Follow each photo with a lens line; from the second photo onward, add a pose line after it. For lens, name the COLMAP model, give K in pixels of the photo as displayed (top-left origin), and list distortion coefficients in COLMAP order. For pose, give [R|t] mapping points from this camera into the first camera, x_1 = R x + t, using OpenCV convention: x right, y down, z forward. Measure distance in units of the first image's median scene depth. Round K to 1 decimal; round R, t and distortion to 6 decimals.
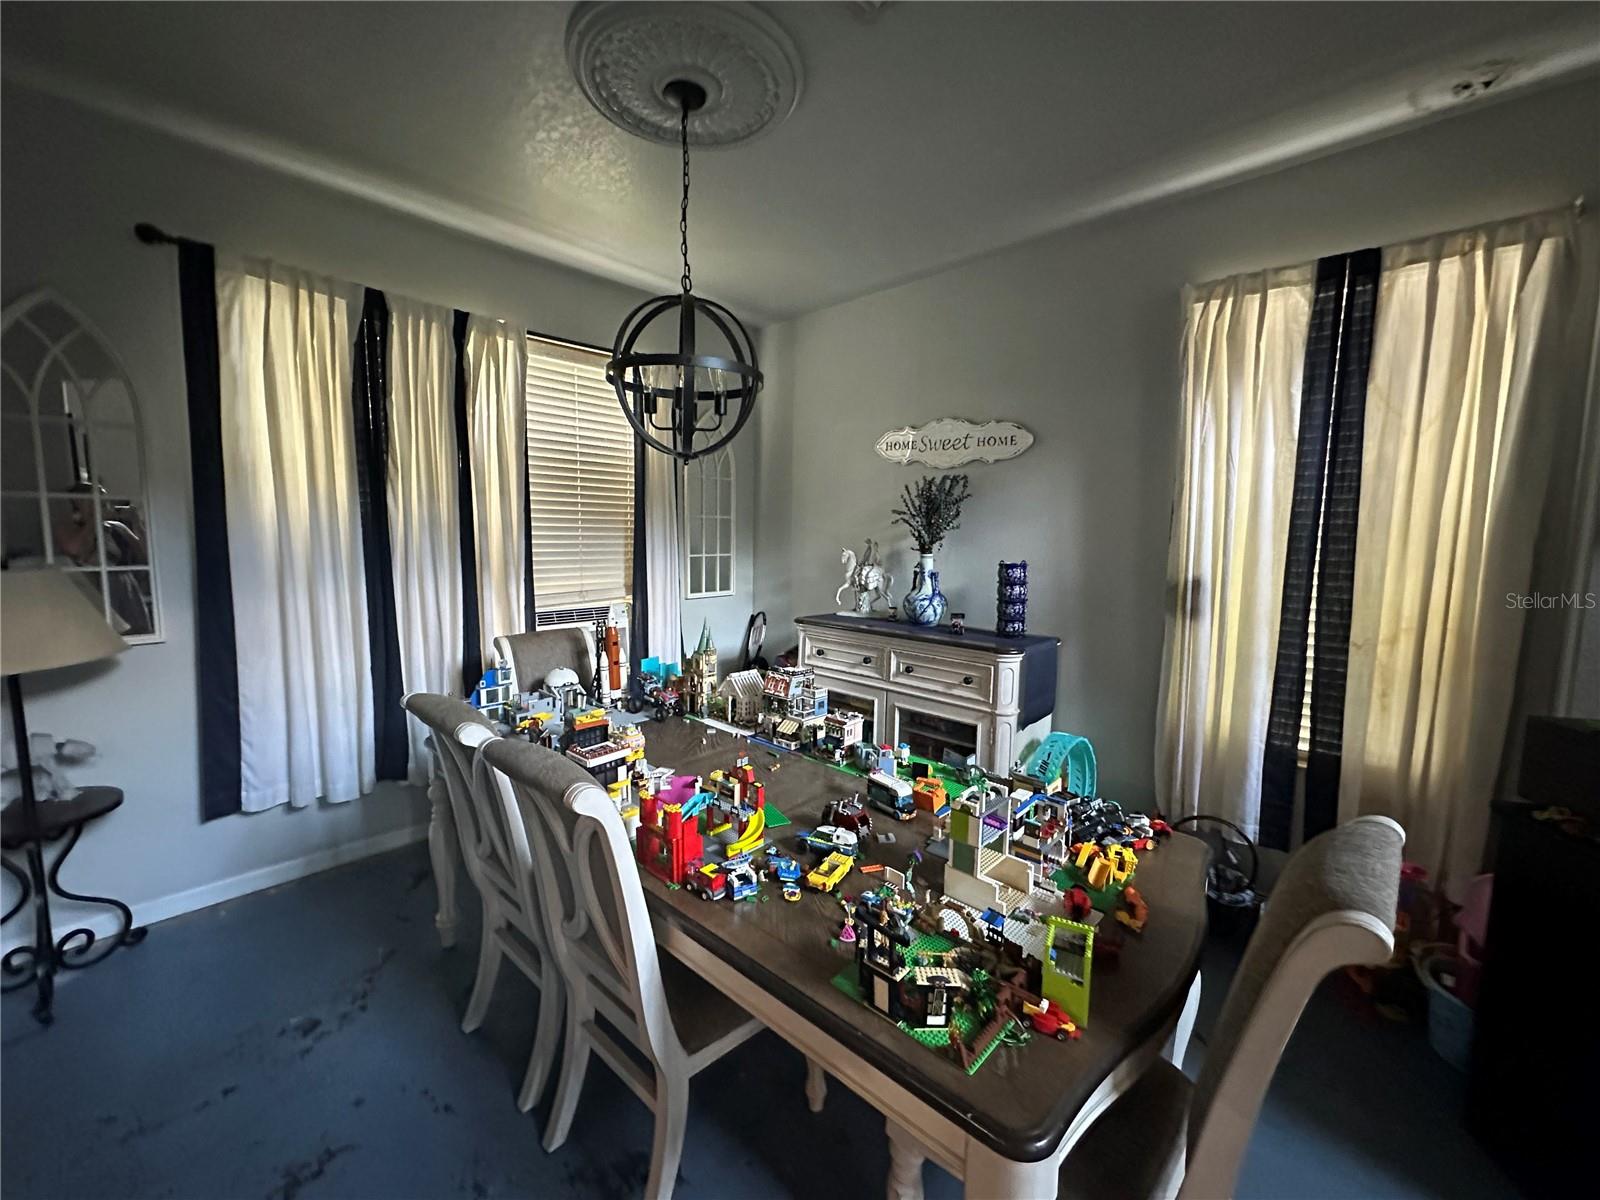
lens RADIAL K [[642.6, 0, 797.0], [0, 642.6, 594.1], [0, 0, 1]] dist [-0.001323, 0.000184]
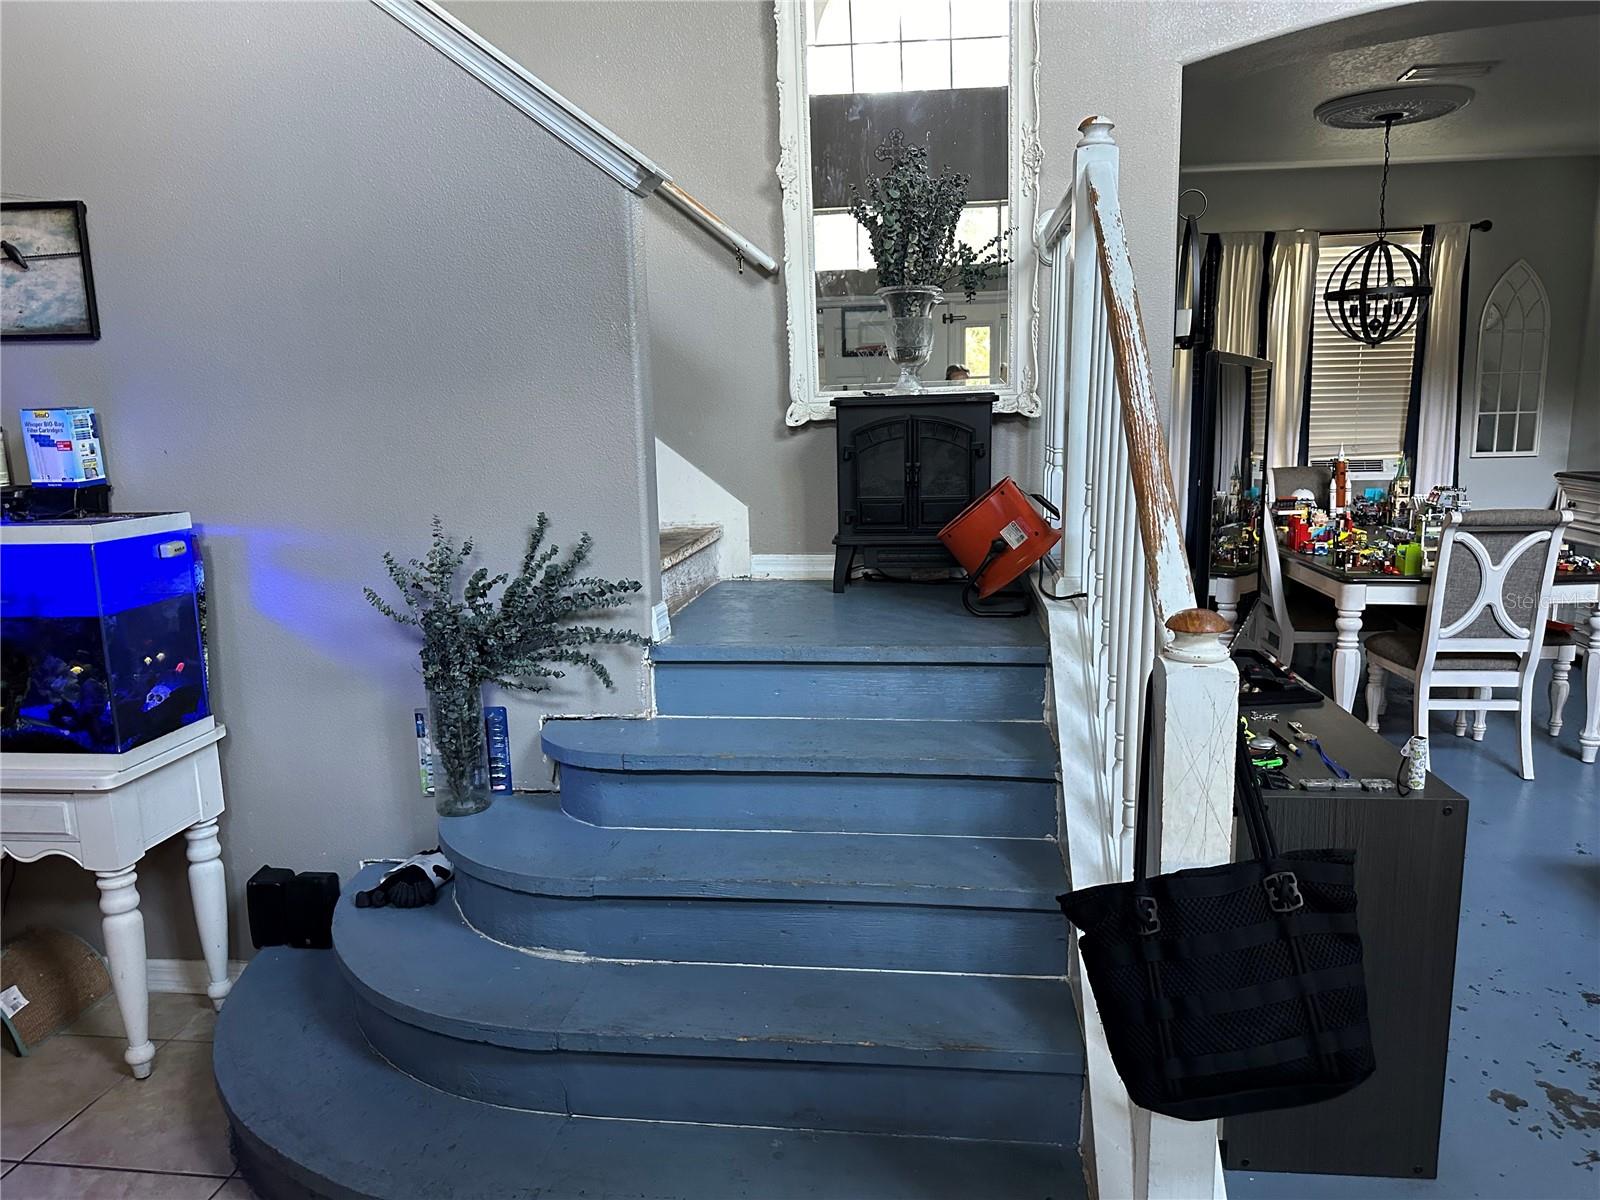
lens RADIAL K [[1124.7, 0, 800.2], [0, 1124.7, 610.7], [0, 0, 1]] dist [0.085330, -0.116275]
pose [[0.598550, 0.119450, -0.792130, 0.878132], [-0.050010, 0.992464, 0.111871, 0.134463], [0.799523, -0.027346, 0.600013, -1.248302]]
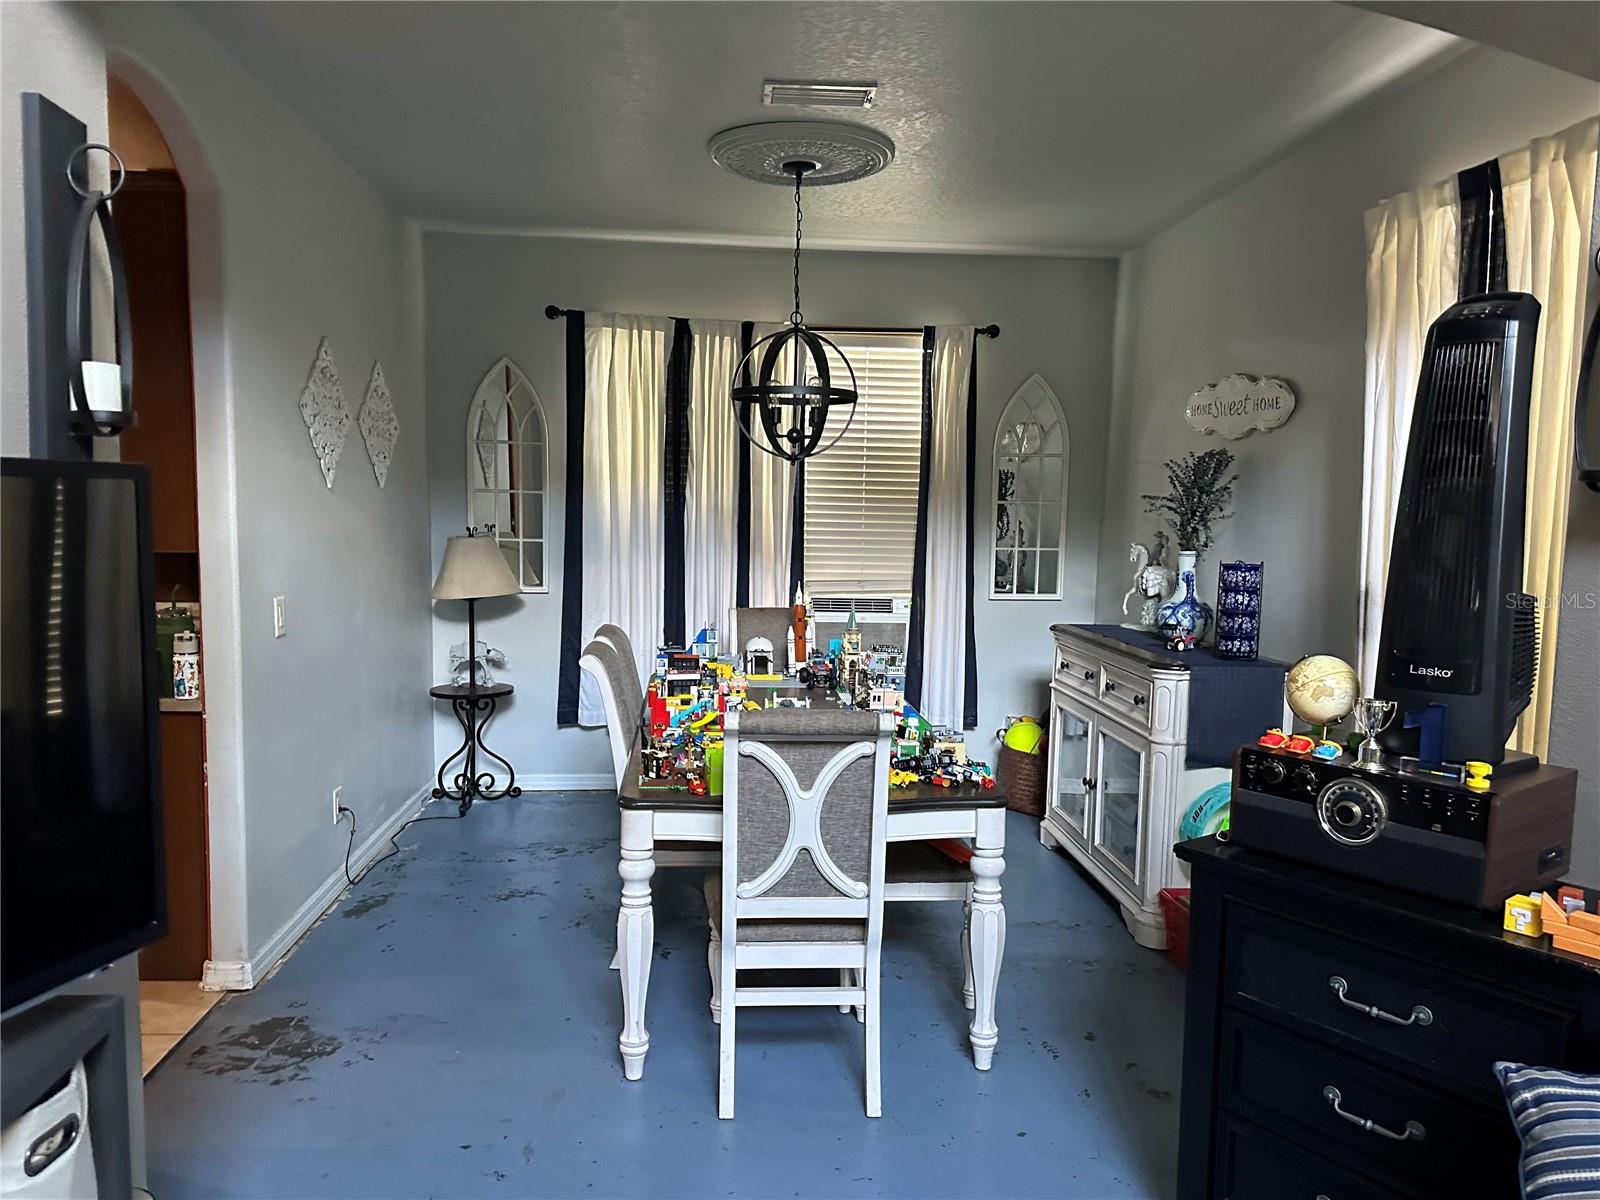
lens RADIAL K [[1119.1, 0, 788.7], [0, 1119.1, 607.2], [0, 0, 1]] dist [0.093132, -0.111253]
pose [[0.738876, 0.063681, -0.670826, 0.864705], [-0.077220, 0.996968, 0.009588, 0.033394], [0.669402, 0.044717, 0.741553, -0.386478]]
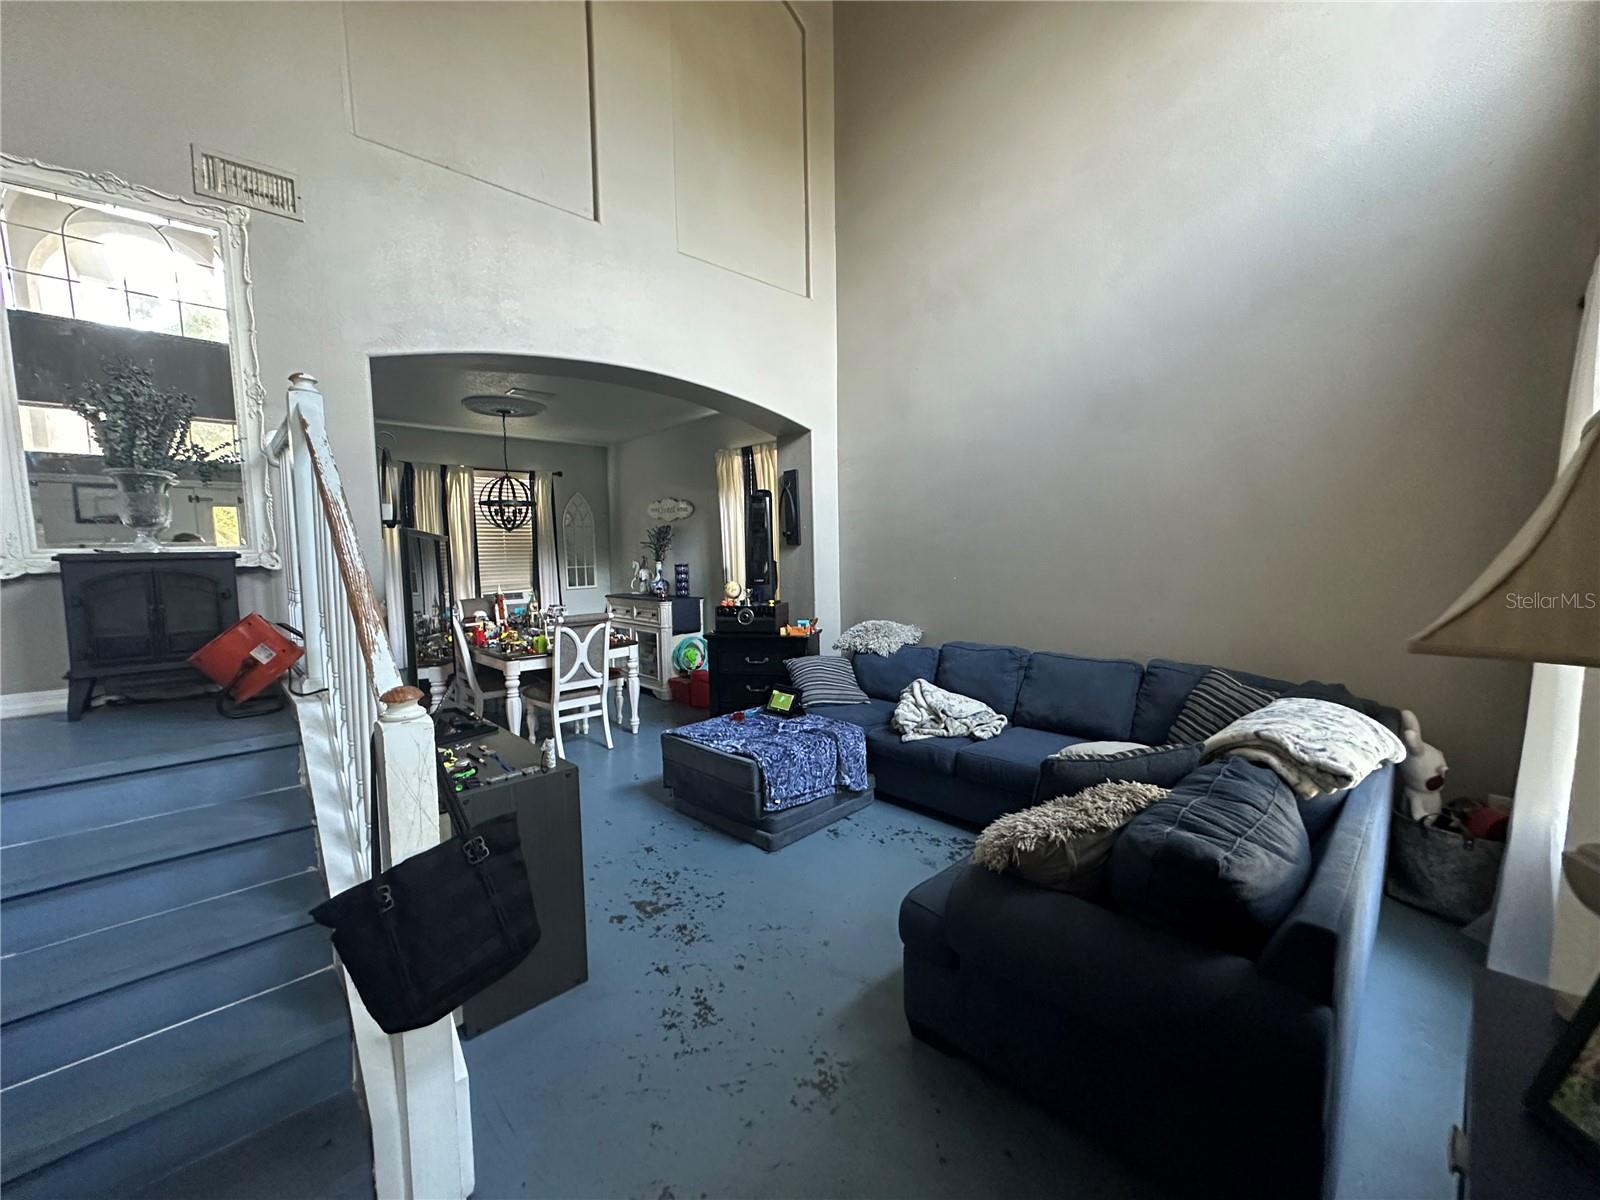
lens RADIAL K [[642.6, 0, 797.0], [0, 642.6, 594.1], [0, 0, 1]] dist [-0.001323, 0.000184]
pose [[0.997722, -0.027379, -0.061651, 0.886305], [0.025495, 0.999190, -0.031137, 0.137739], [0.062454, 0.029494, 0.997612, -1.236109]]
